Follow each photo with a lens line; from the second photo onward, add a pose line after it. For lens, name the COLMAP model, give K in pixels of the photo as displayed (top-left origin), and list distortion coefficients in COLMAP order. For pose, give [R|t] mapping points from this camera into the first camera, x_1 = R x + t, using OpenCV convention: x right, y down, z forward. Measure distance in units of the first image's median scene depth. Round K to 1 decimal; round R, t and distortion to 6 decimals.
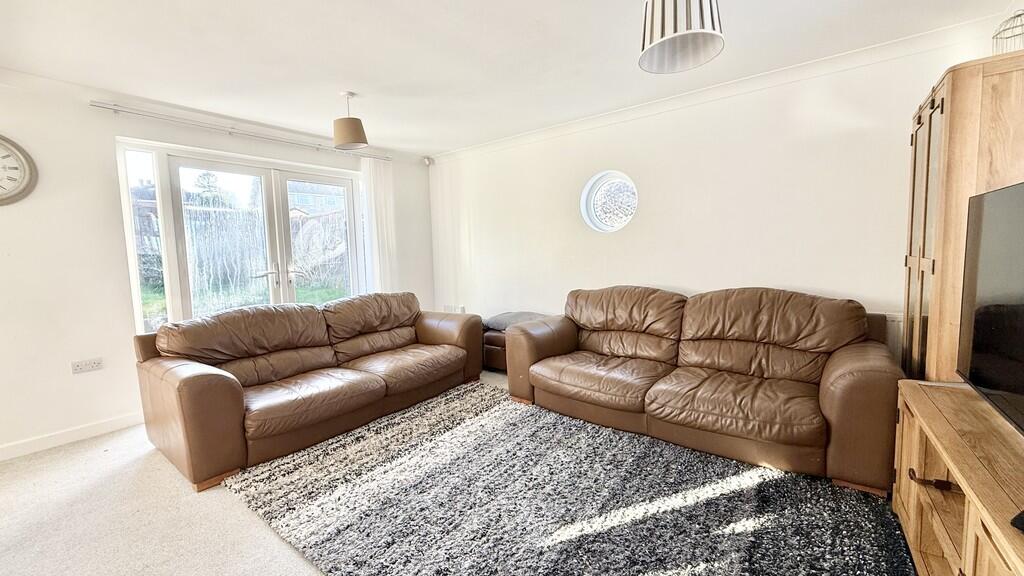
lens RADIAL K [[411.4, 0, 512.0], [0, 411.4, 288.0], [0, 0, 1]] dist [-0.001153, -0.000112]
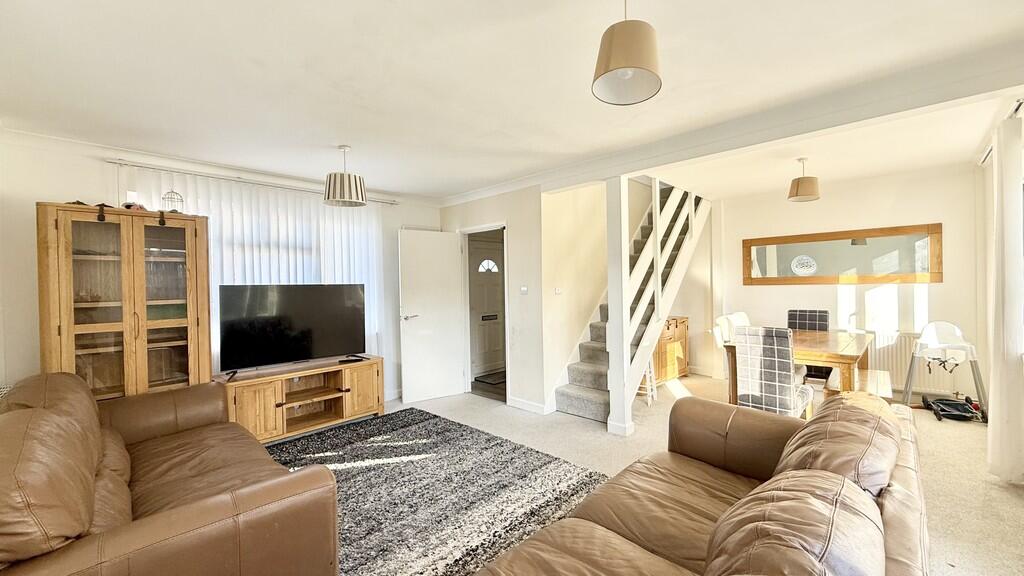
lens RADIAL K [[411.4, 0, 512.0], [0, 411.4, 288.0], [0, 0, 1]] dist [-0.001153, -0.000112]
pose [[-0.991930, 0.044937, 0.118554, -0.430316], [0.055487, 0.994641, 0.087244, -0.224722], [-0.113998, 0.093118, -0.989107, 2.163966]]
